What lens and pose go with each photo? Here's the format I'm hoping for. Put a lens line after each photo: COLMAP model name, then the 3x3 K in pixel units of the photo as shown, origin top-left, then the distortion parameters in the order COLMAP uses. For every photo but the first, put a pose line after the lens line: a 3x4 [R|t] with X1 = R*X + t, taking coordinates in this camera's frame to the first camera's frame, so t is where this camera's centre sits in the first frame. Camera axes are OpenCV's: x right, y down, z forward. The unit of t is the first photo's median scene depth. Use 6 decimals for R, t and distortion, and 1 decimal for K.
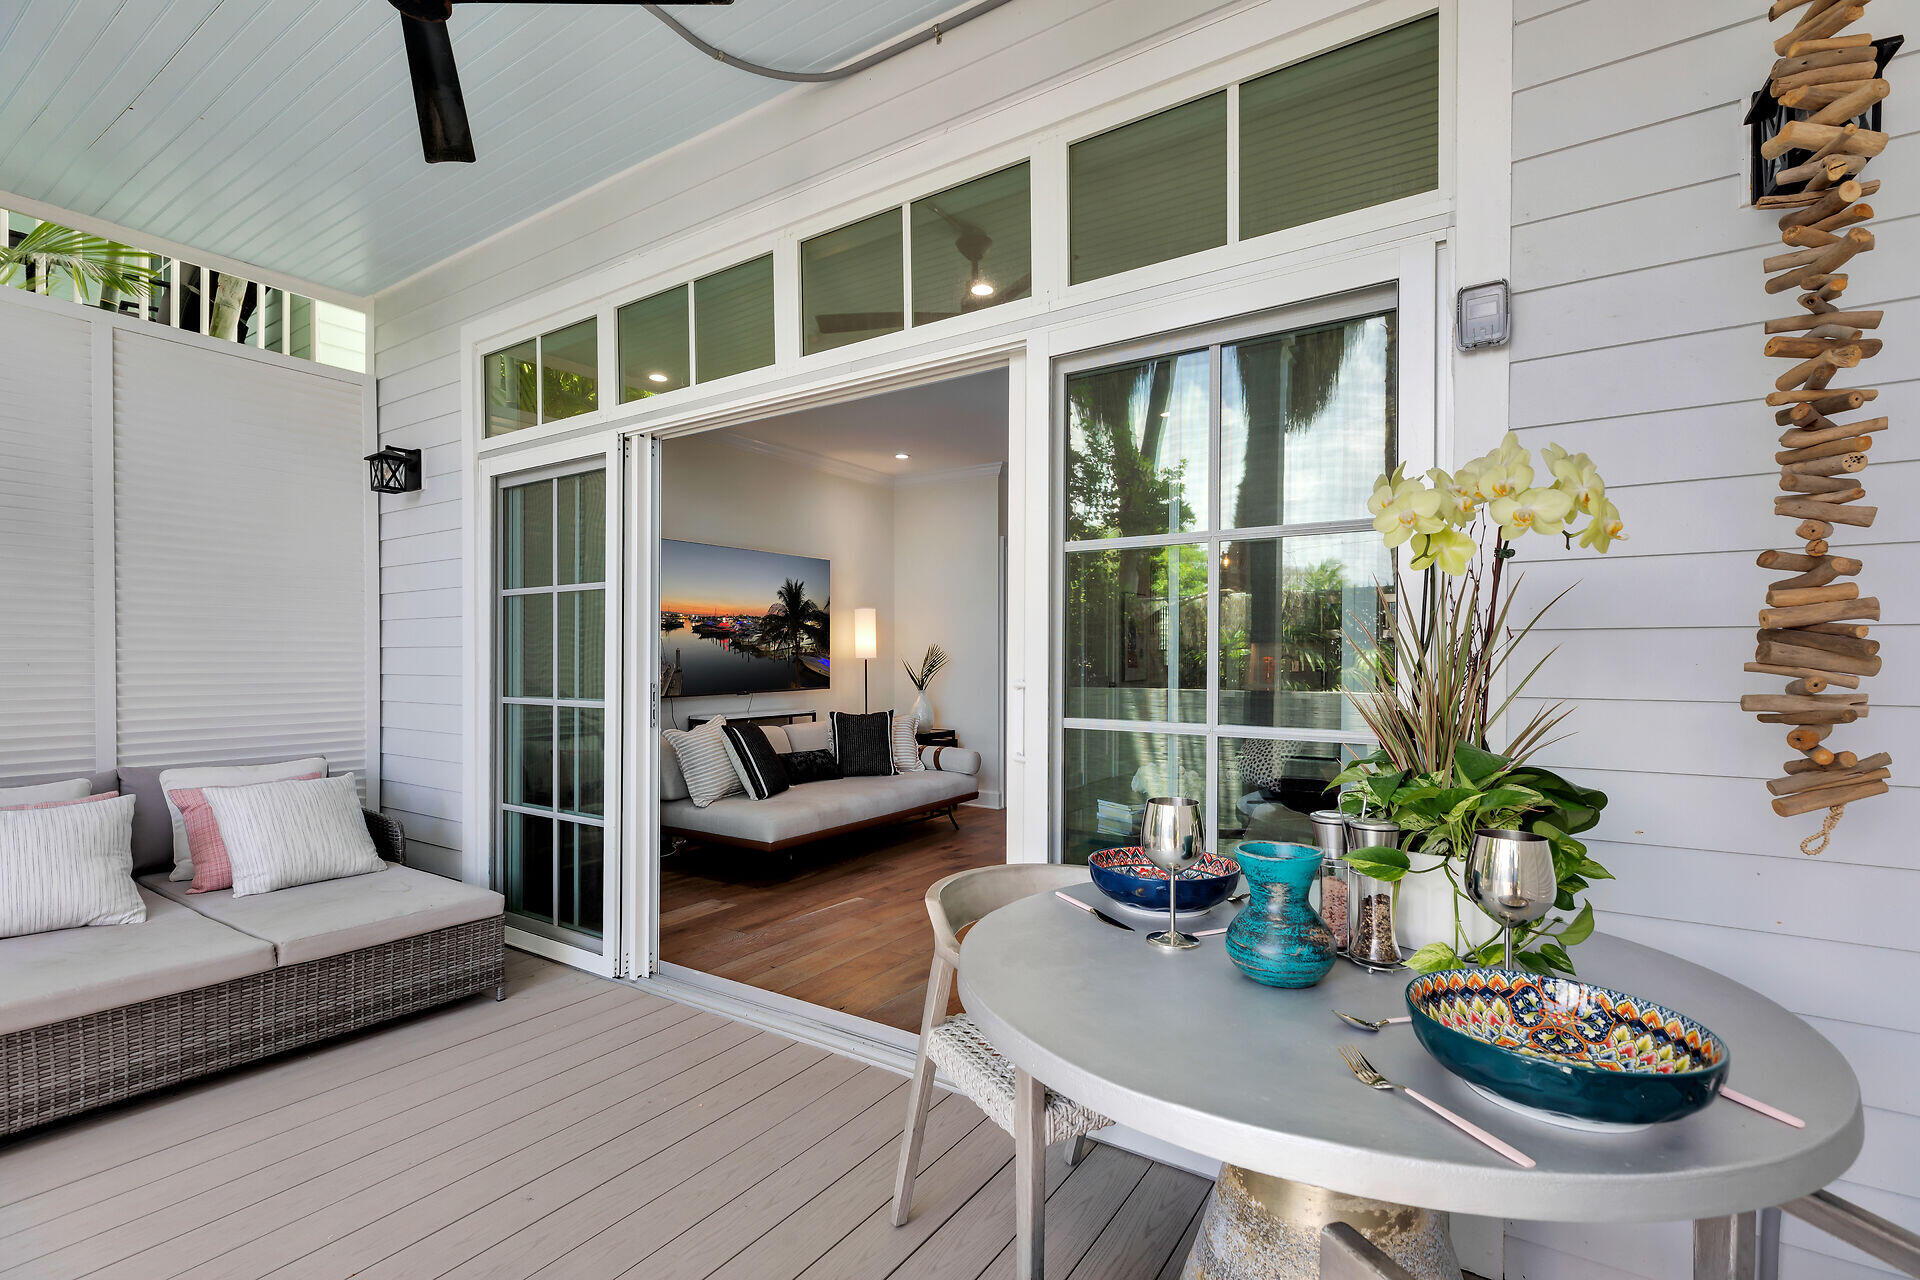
lens RADIAL K [[865.0, 0, 975.0], [0, 865.0, 657.7], [0, 0, 1]] dist [0.009477, 0.000624]
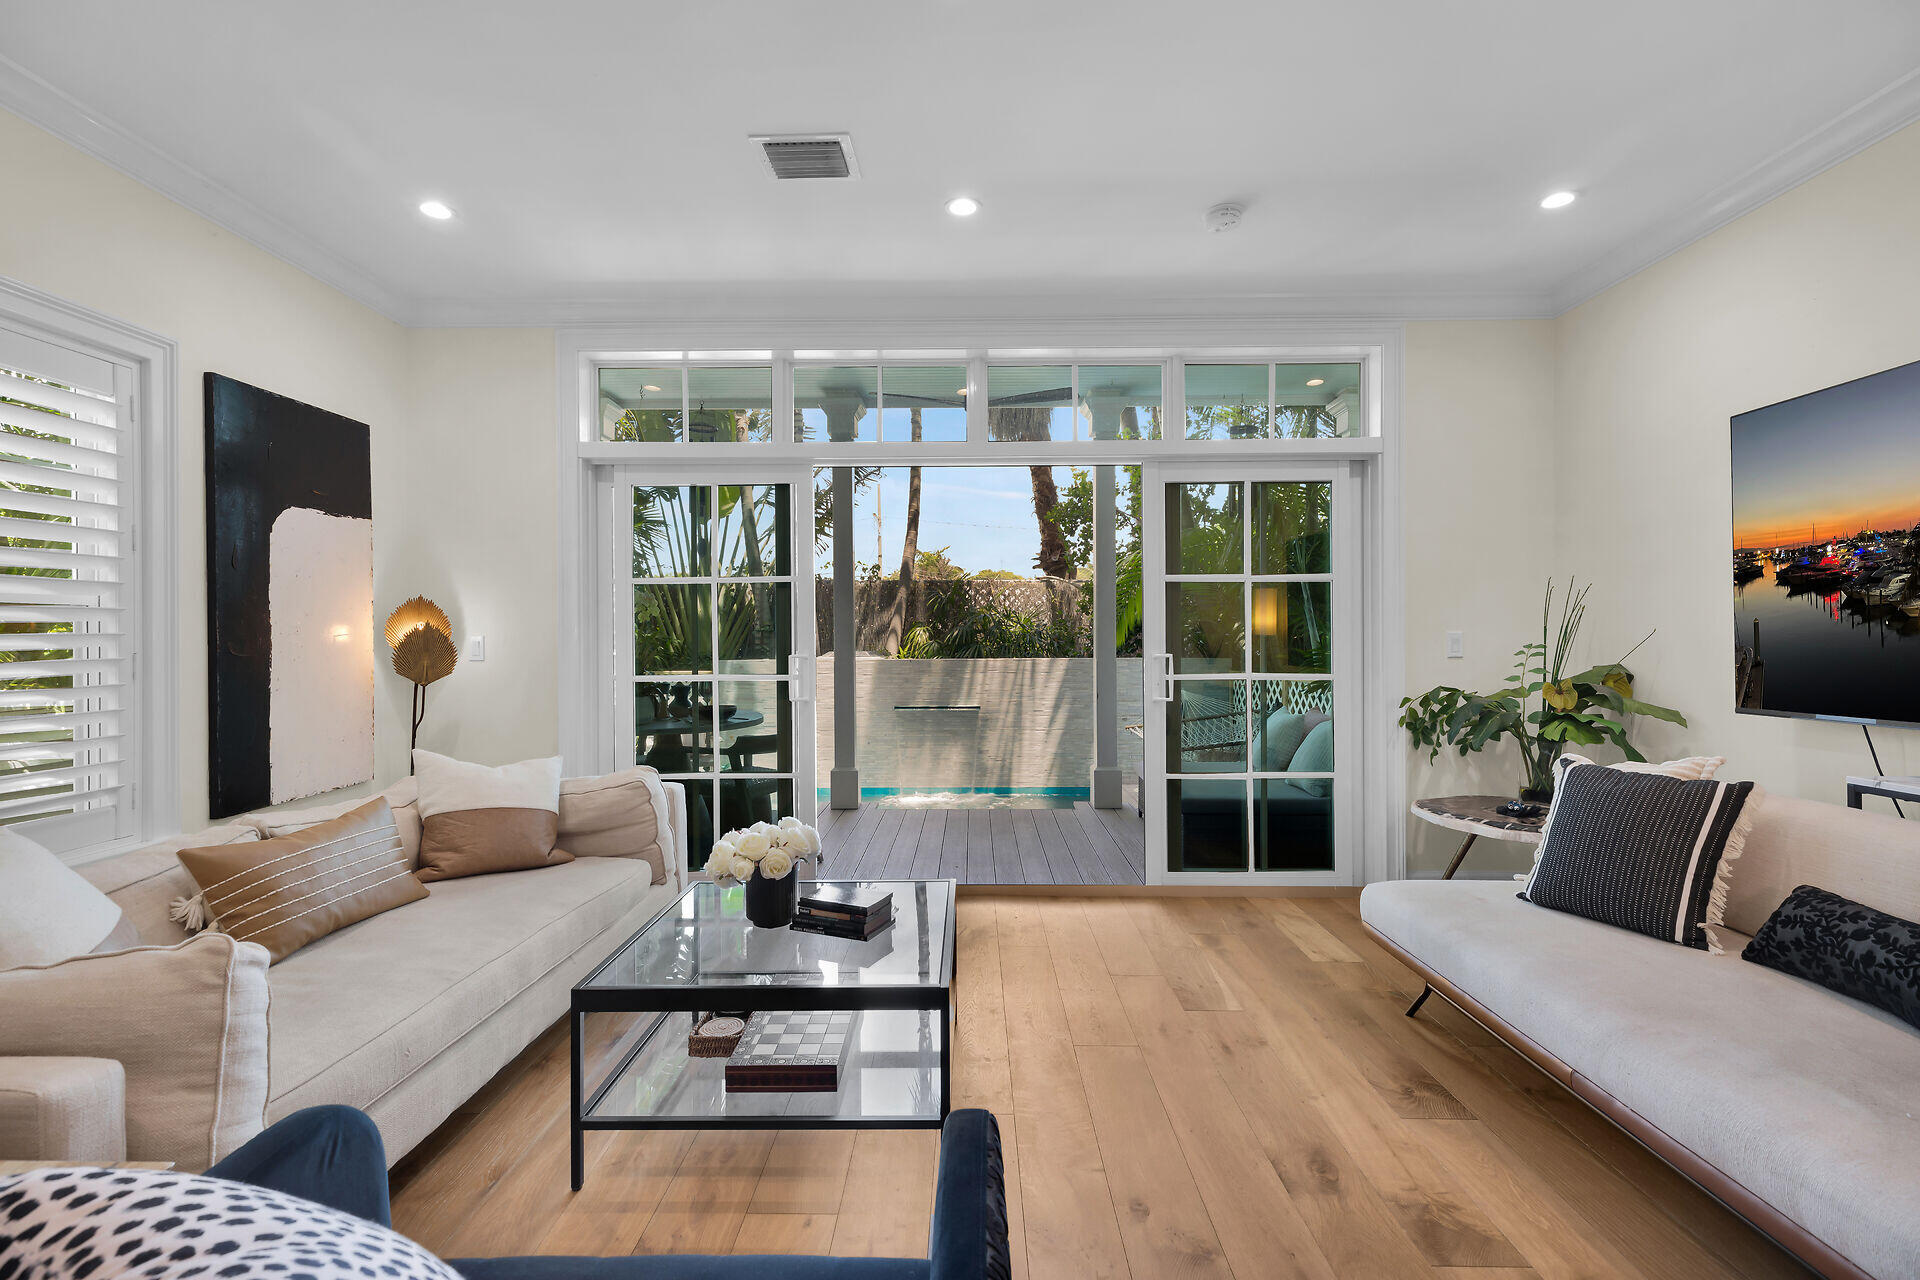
lens RADIAL K [[865.0, 0, 963.9], [0, 865.0, 641.4], [0, 0, 1]] dist [0.009477, 0.000624]
pose [[-0.839269, 0.010896, -0.543608, 0.304586], [0.008032, 0.999939, 0.007644, -0.004219], [0.543658, 0.002049, -0.839305, 1.128390]]
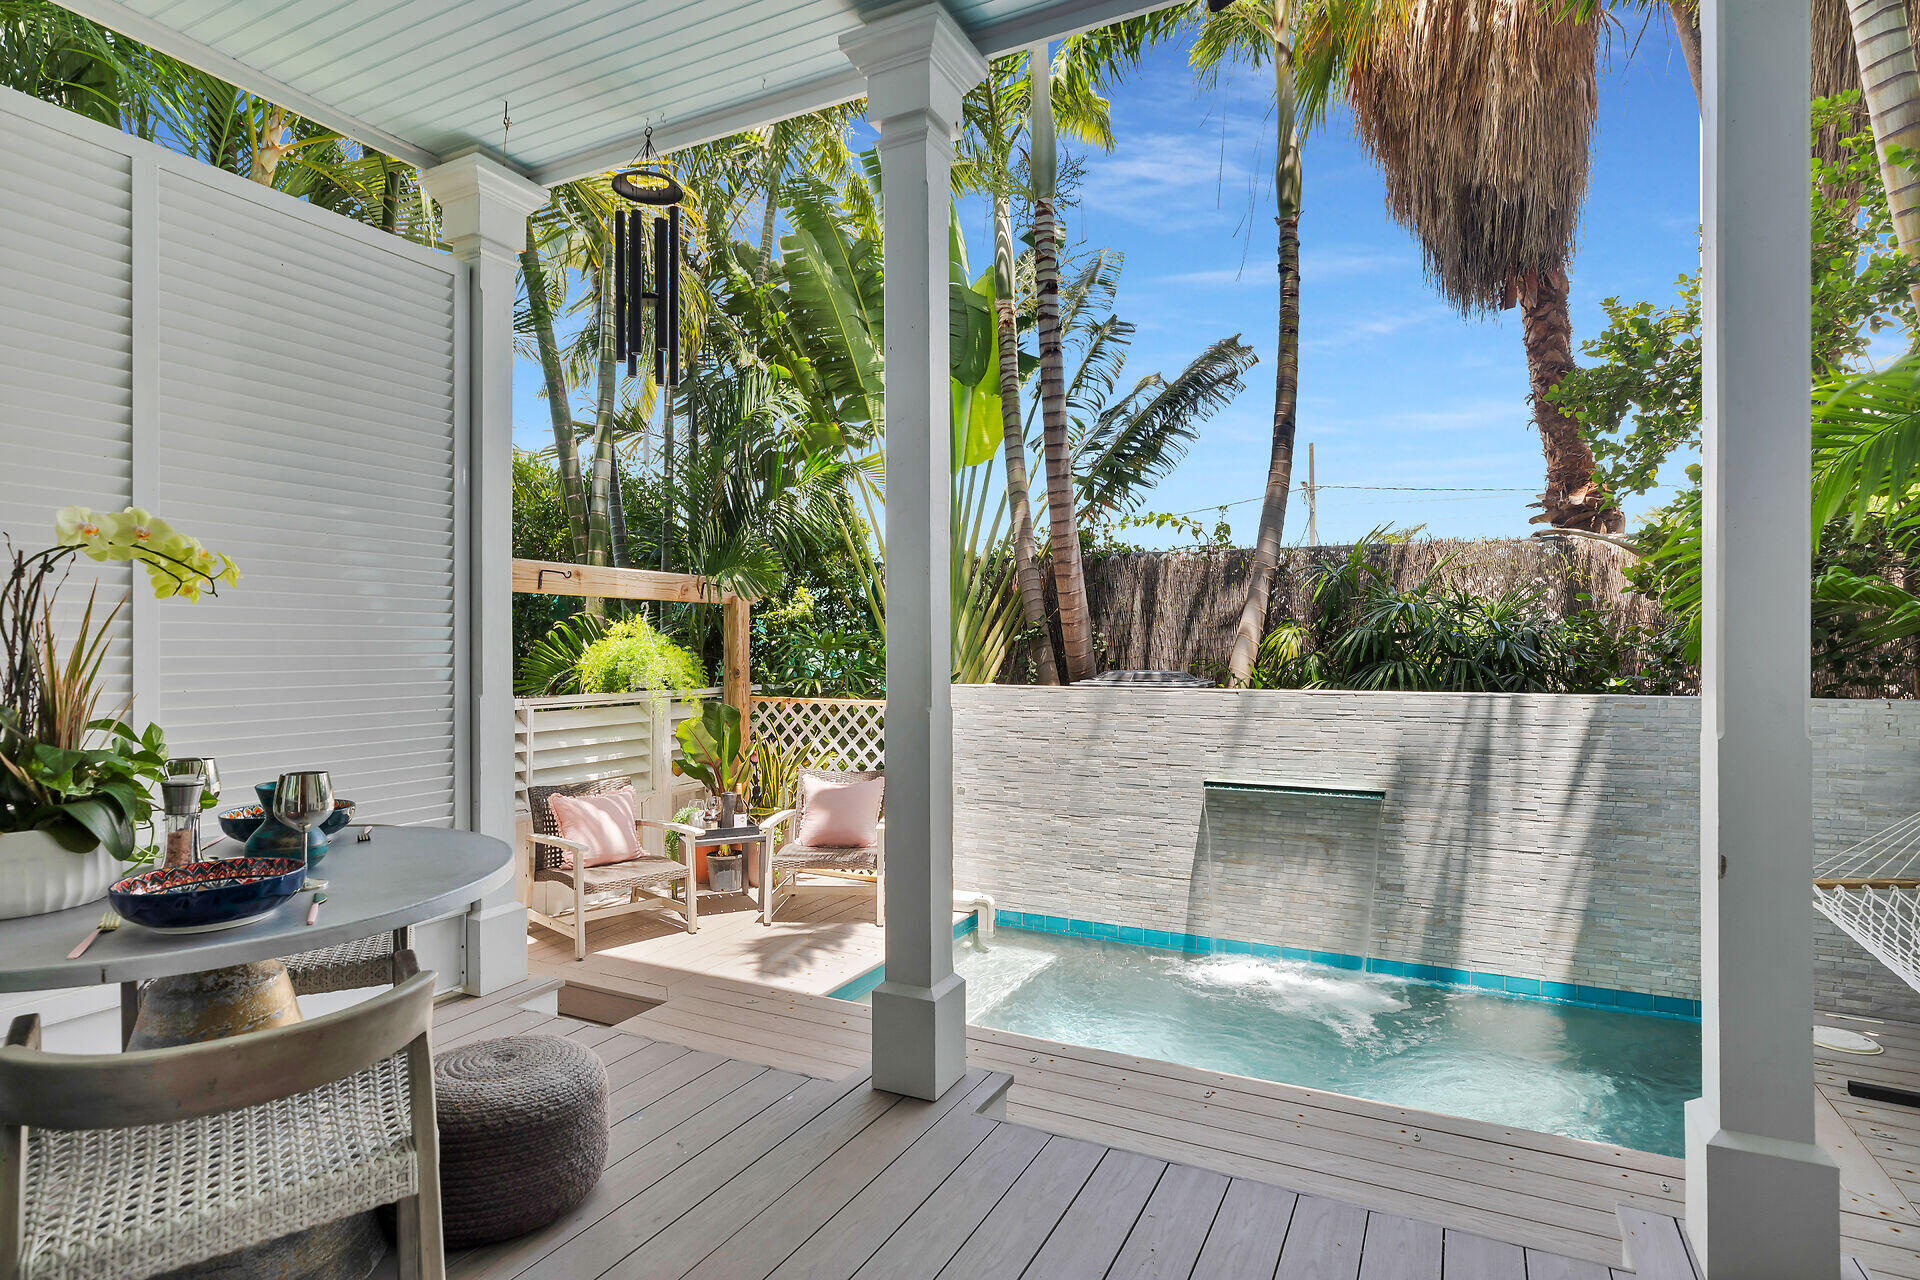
lens RADIAL K [[1145.8, 0, 946.6], [0, 1145.8, 625.9], [0, 0, 1]] dist [0.002914, -0.000527]
pose [[-0.984970, -0.010725, -0.172393, -0.042690], [-0.008151, 0.999845, -0.015632, 0.002005], [0.172534, -0.013992, -0.984904, 0.716979]]
